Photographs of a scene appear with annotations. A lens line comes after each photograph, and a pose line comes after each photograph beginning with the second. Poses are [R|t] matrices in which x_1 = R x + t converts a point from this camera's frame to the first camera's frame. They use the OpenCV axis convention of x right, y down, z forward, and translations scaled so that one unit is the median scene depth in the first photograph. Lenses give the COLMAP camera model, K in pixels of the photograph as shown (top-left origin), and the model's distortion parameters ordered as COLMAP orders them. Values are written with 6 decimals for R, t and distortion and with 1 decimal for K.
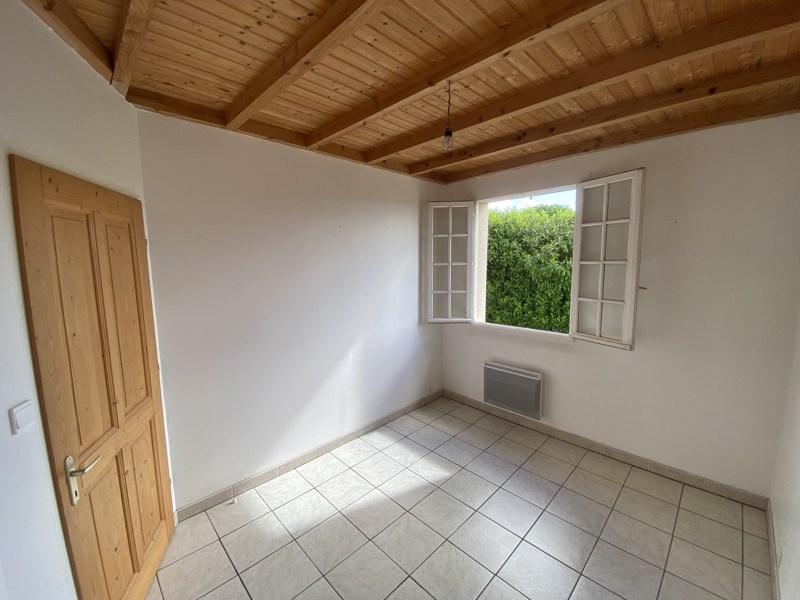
lens RADIAL K [[324.0, 0, 409.3], [0, 324.0, 300.1], [0, 0, 1]] dist [0.000872, -0.015133]
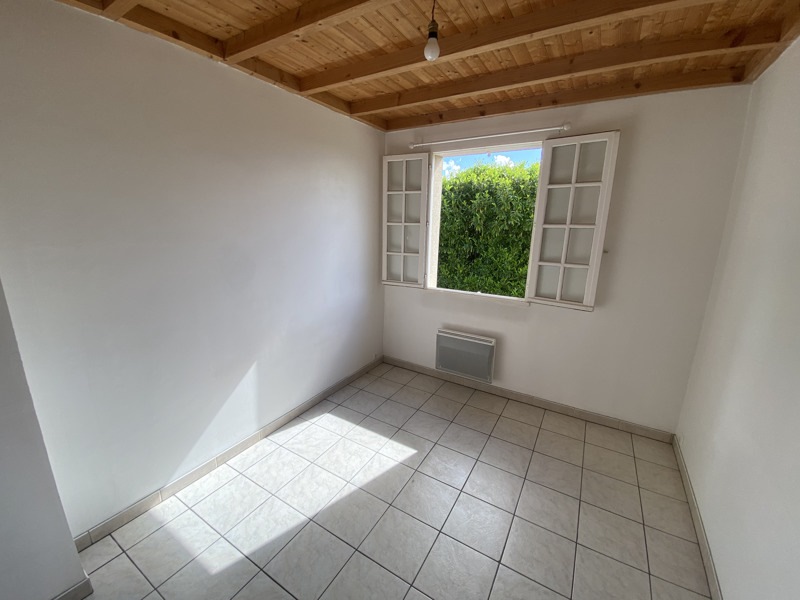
lens RADIAL K [[324.3, 0, 396.1], [0, 324.3, 298.6], [0, 0, 1]] dist [0.024469, -0.021642]
pose [[0.970034, -0.032042, 0.240848, -0.124431], [0.003420, 0.992968, 0.118330, -0.014057], [-0.242946, -0.113961, 0.963323, 0.116892]]
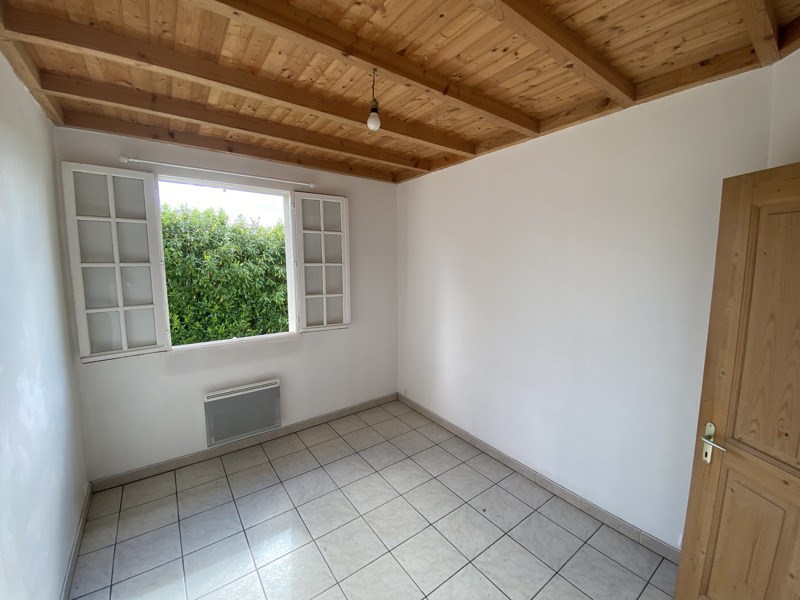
lens RADIAL K [[324.3, 0, 396.1], [0, 324.3, 298.6], [0, 0, 1]] dist [0.024469, -0.021642]
pose [[0.144353, -0.104414, 0.984002, -0.459347], [0.114718, 0.989478, 0.088166, -0.052759], [-0.982854, 0.100155, 0.154812, 0.447773]]
